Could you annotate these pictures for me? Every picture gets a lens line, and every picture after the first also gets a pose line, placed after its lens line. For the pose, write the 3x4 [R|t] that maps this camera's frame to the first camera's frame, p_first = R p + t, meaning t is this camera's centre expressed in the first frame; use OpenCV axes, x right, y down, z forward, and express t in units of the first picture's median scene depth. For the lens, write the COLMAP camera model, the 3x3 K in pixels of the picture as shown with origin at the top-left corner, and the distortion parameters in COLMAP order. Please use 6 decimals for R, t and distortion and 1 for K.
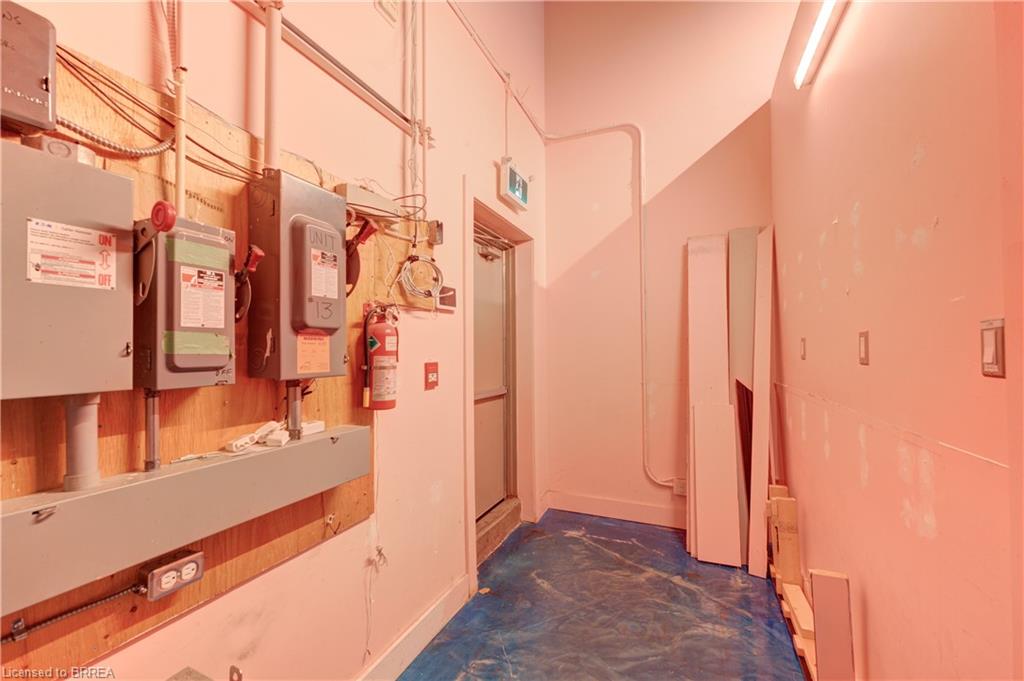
lens RADIAL K [[414.1, 0, 511.4], [0, 414.1, 345.0], [0, 0, 1]] dist [-0.000269, 0.000008]
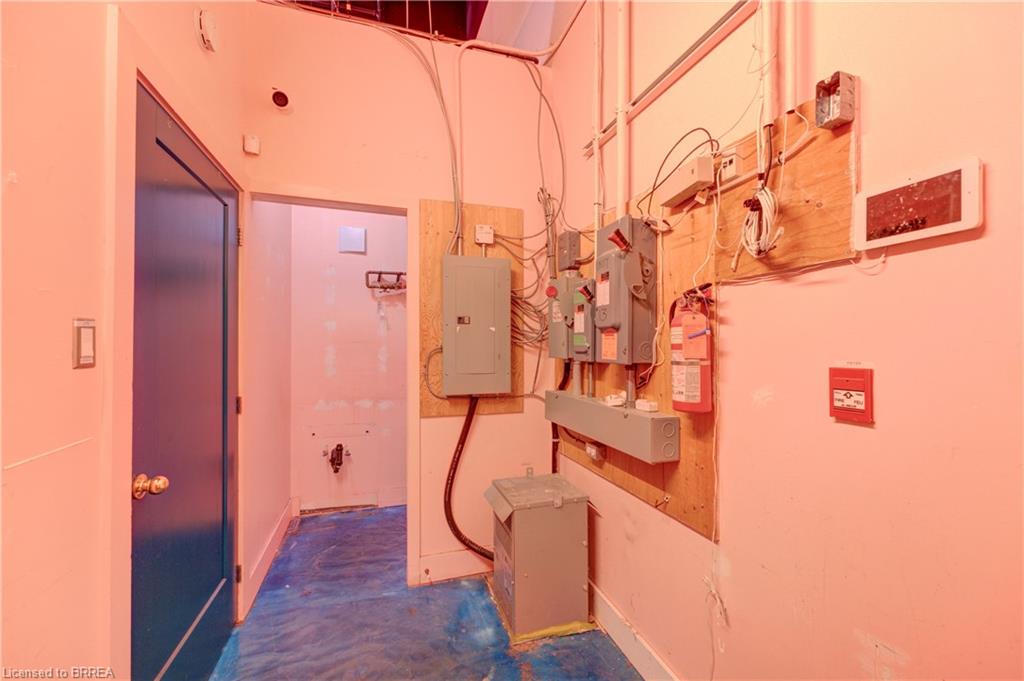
lens RADIAL K [[414.1, 0, 510.8], [0, 414.1, 341.7], [0, 0, 1]] dist [-0.000269, 0.000008]
pose [[-0.746422, -0.000058, -0.665473, 0.525376], [0.011387, 0.999852, -0.012859, 0.015814], [0.665375, -0.017176, -0.746311, 1.363968]]
